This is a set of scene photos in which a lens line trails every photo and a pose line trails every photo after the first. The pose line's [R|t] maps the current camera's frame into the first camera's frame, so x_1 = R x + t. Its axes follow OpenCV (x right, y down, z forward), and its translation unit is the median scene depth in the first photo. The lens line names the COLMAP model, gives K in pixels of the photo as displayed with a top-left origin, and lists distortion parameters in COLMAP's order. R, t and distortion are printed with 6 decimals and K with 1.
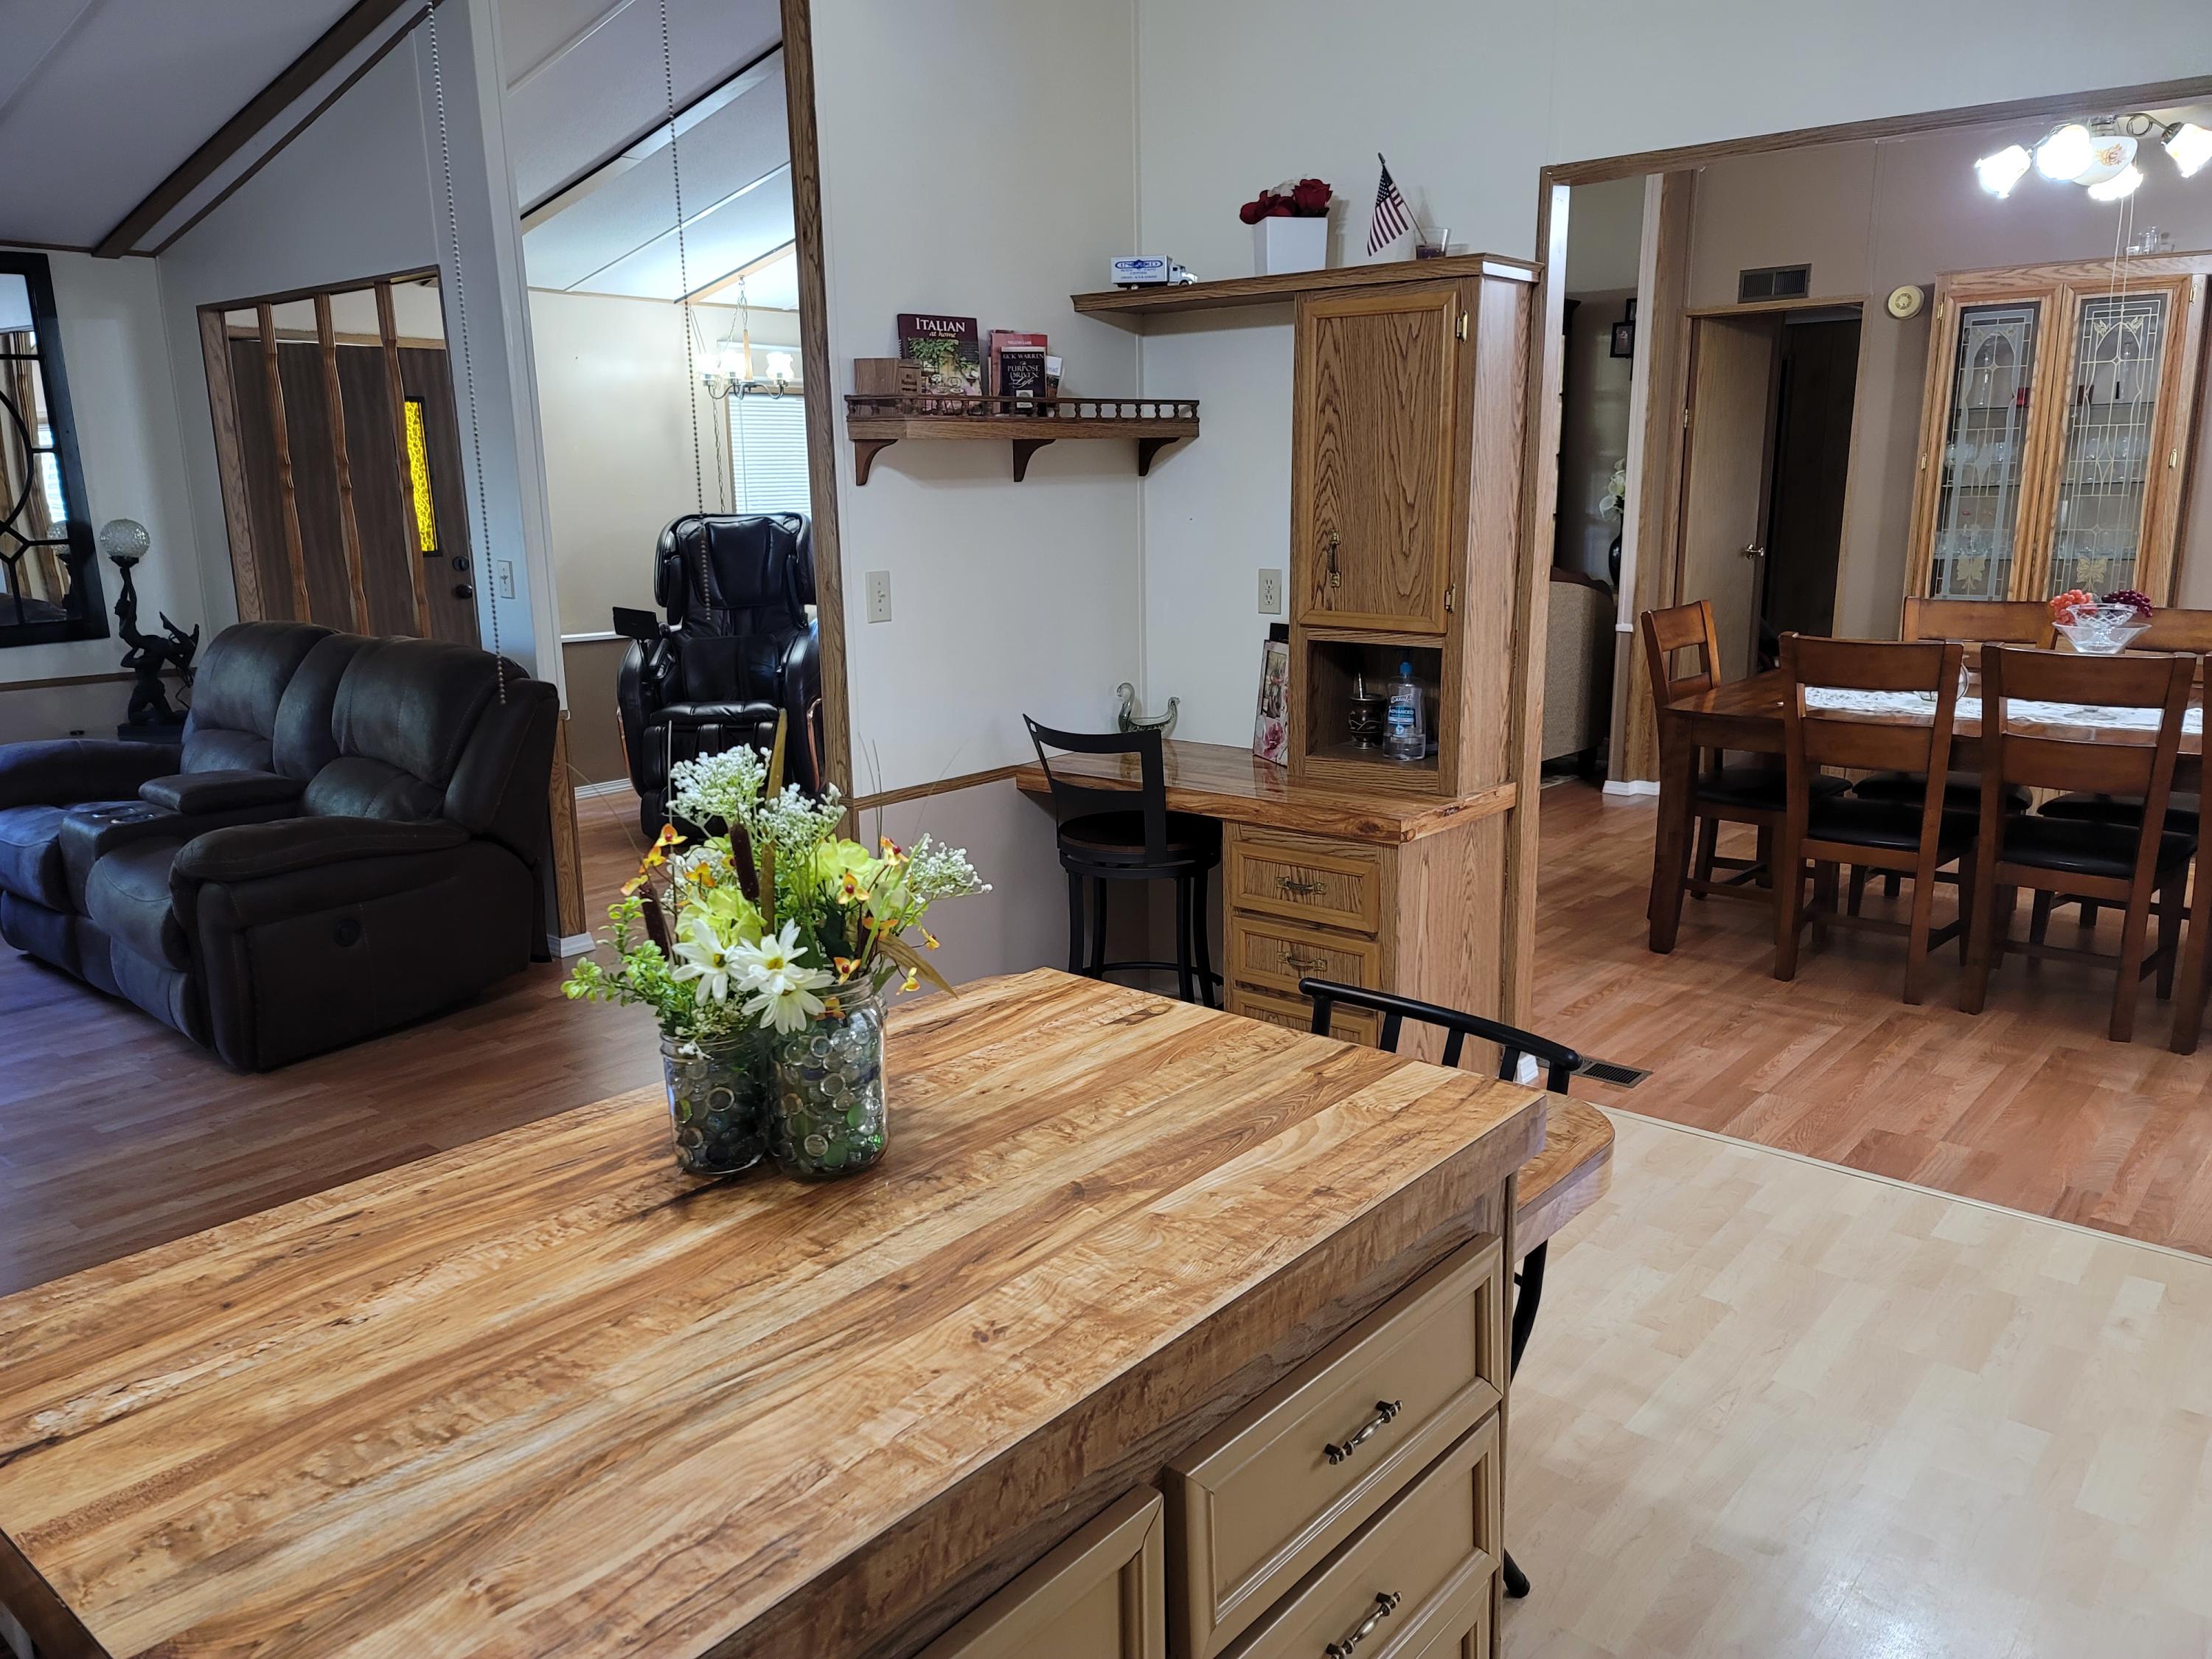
lens RADIAL K [[1623.8, 0, 1106.0], [0, 1623.8, 829.5], [0, 0, 1]] dist [0.063612, 0.001322]
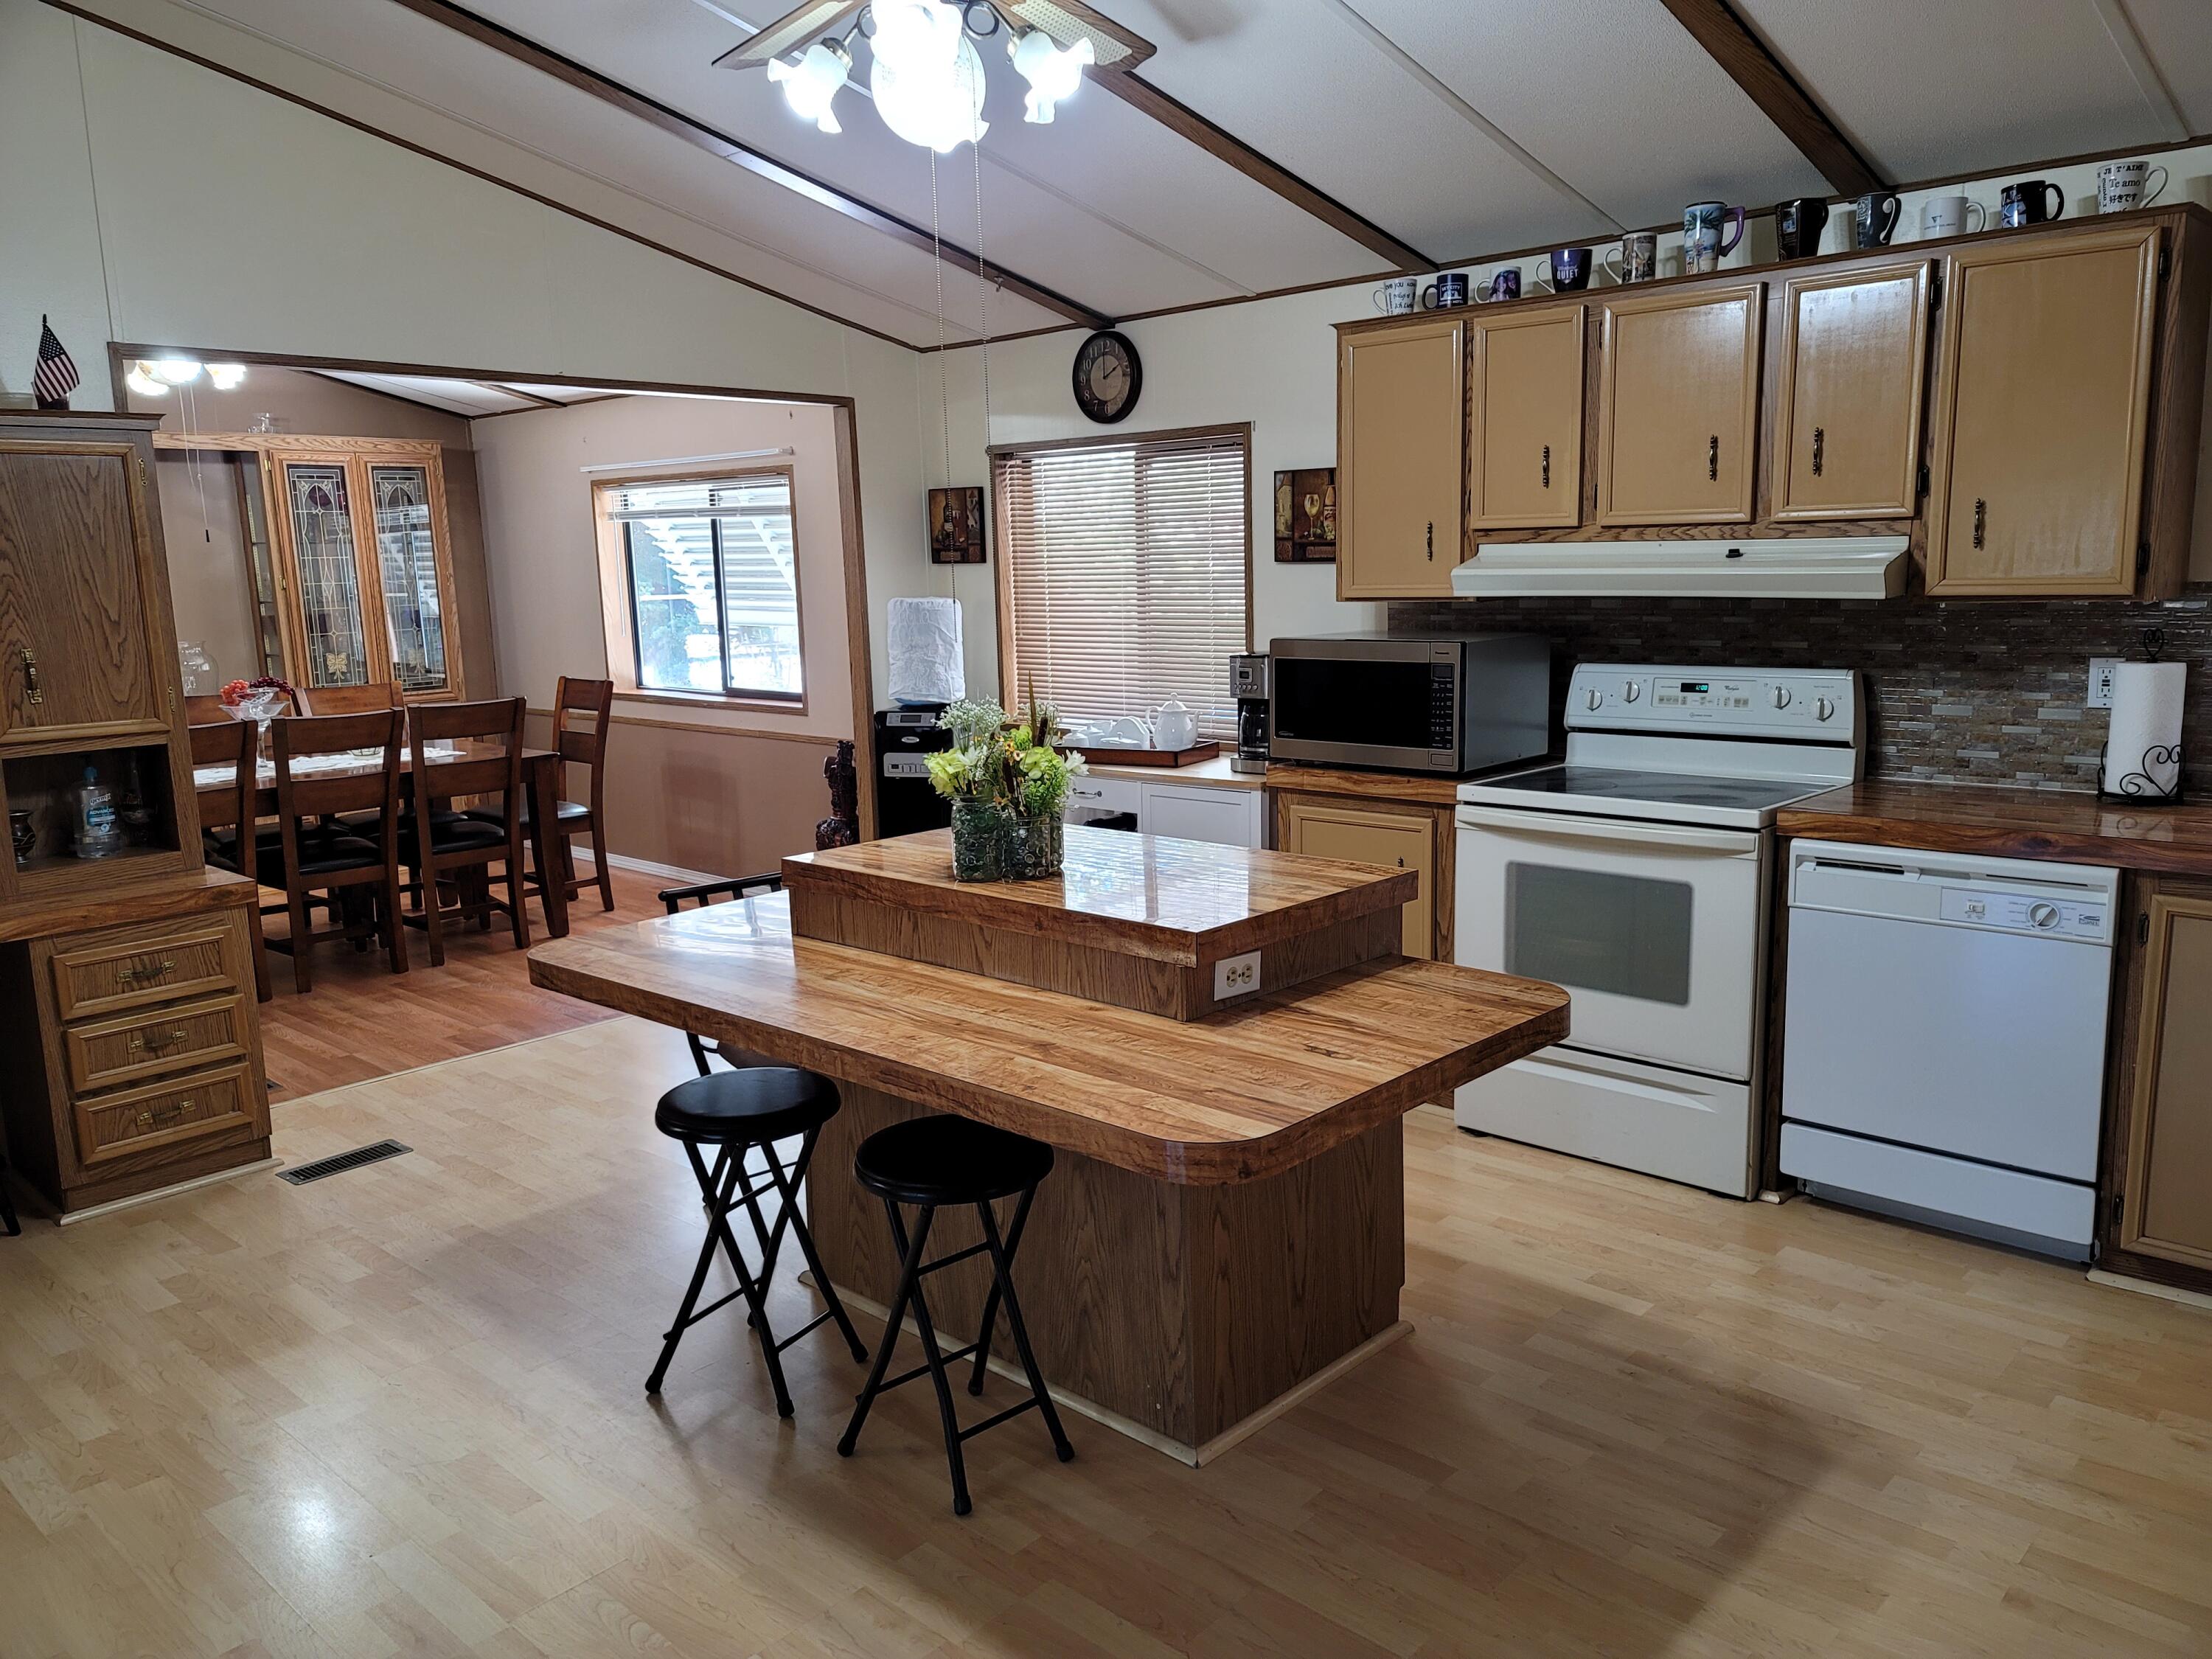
lens RADIAL K [[1621.9, 0, 1106.0], [0, 1621.9, 829.5], [0, 0, 1]] dist [0.001882, 0.000549]
pose [[0.053091, -0.154256, 0.986604, -0.857182], [0.244489, 0.959935, 0.136930, -0.045552], [-0.968198, 0.233944, 0.088677, 0.258655]]
